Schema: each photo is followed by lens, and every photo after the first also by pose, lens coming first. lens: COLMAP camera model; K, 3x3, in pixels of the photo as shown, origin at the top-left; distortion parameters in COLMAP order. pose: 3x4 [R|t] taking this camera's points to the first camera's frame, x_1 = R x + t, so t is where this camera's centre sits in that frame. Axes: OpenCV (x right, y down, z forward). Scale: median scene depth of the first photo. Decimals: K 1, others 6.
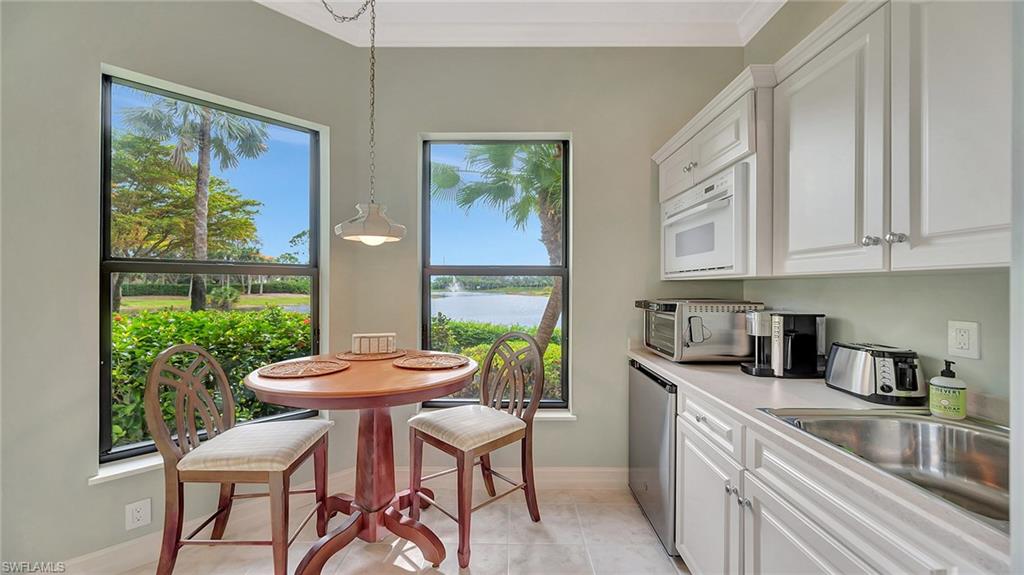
lens RADIAL K [[406.7, 0, 512.8], [0, 406.7, 284.8], [0, 0, 1]] dist [-0.001546, 0.000012]
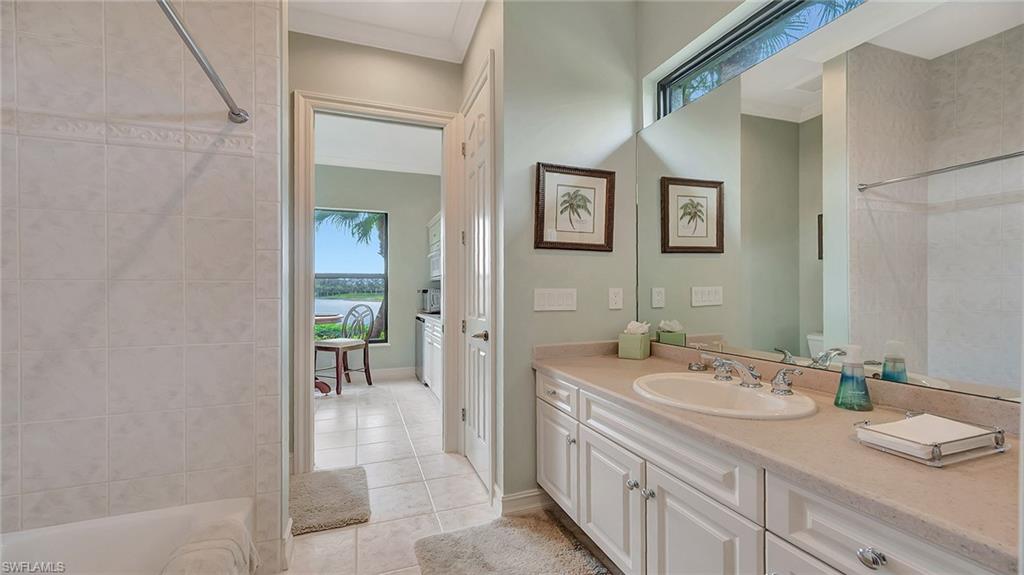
lens RADIAL K [[406.7, 0, 511.5], [0, 406.7, 289.2], [0, 0, 1]] dist [-0.001546, 0.000012]
pose [[0.934161, -0.002727, 0.356840, -0.014993], [0.003499, 0.999993, -0.001518, 0.041557], [-0.356834, 0.002667, 0.934164, -1.282929]]
